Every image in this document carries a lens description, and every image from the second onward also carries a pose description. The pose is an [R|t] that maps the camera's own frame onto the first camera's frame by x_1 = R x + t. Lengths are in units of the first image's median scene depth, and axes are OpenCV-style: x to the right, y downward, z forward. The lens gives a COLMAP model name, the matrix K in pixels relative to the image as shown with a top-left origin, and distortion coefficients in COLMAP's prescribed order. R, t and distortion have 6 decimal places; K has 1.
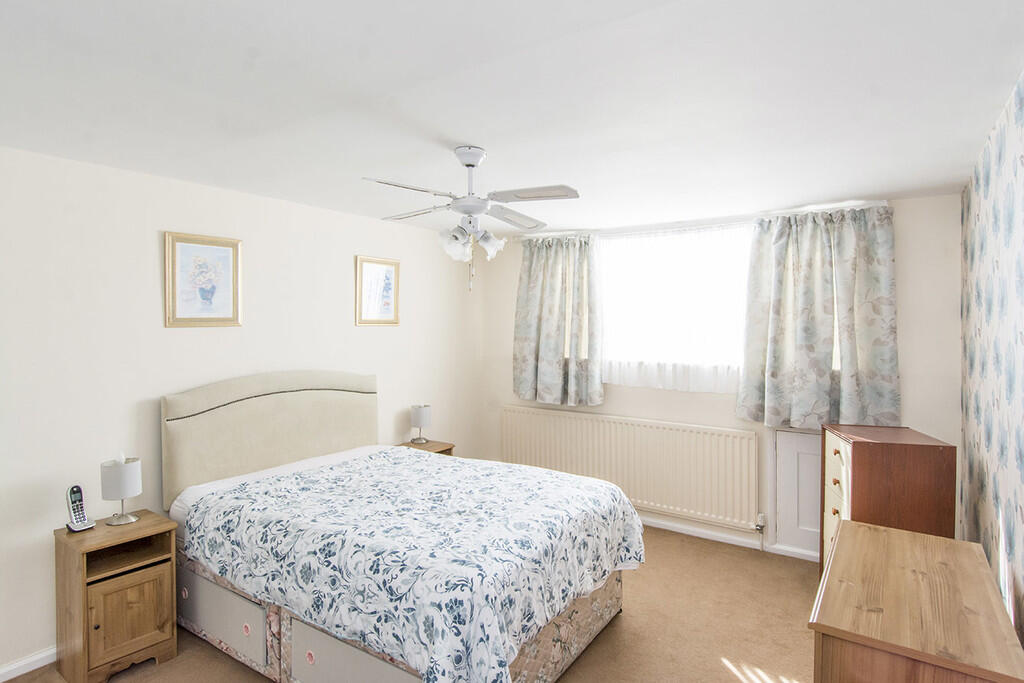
lens RADIAL K [[529.8, 0, 547.4], [0, 529.8, 327.0], [0, 0, 1]] dist [0.002842, -0.000483]
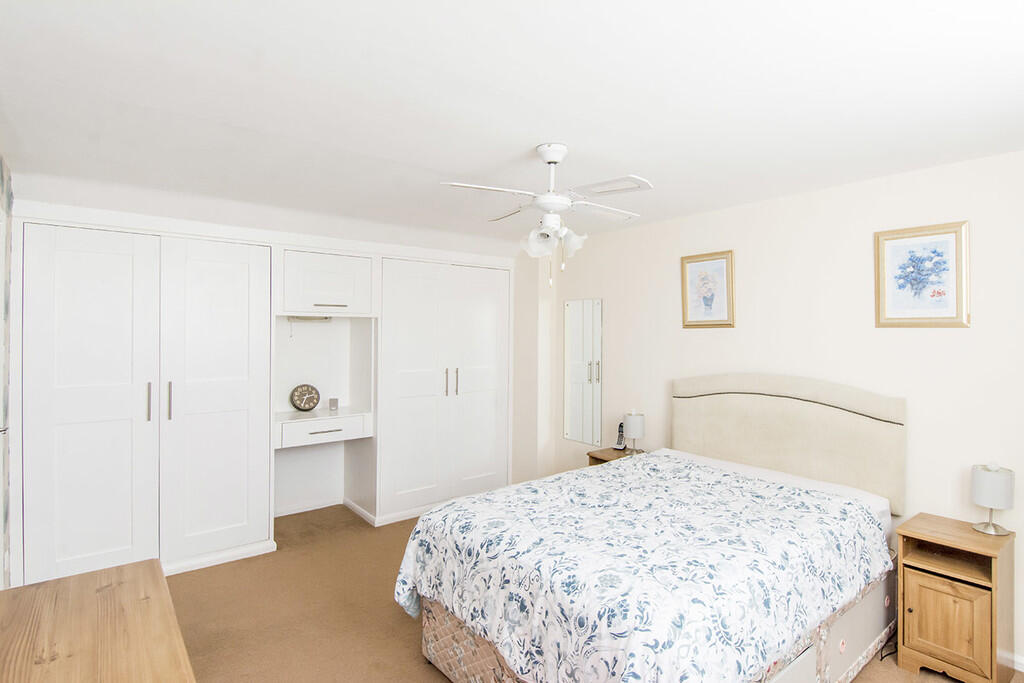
lens RADIAL K [[529.8, 0, 547.4], [0, 529.8, 327.0], [0, 0, 1]] dist [0.002842, -0.000483]
pose [[-0.278937, 0.000139, -0.960309, 0.646658], [-0.003280, 0.999994, 0.001097, -0.002004], [0.960304, 0.003456, -0.278935, 0.997681]]
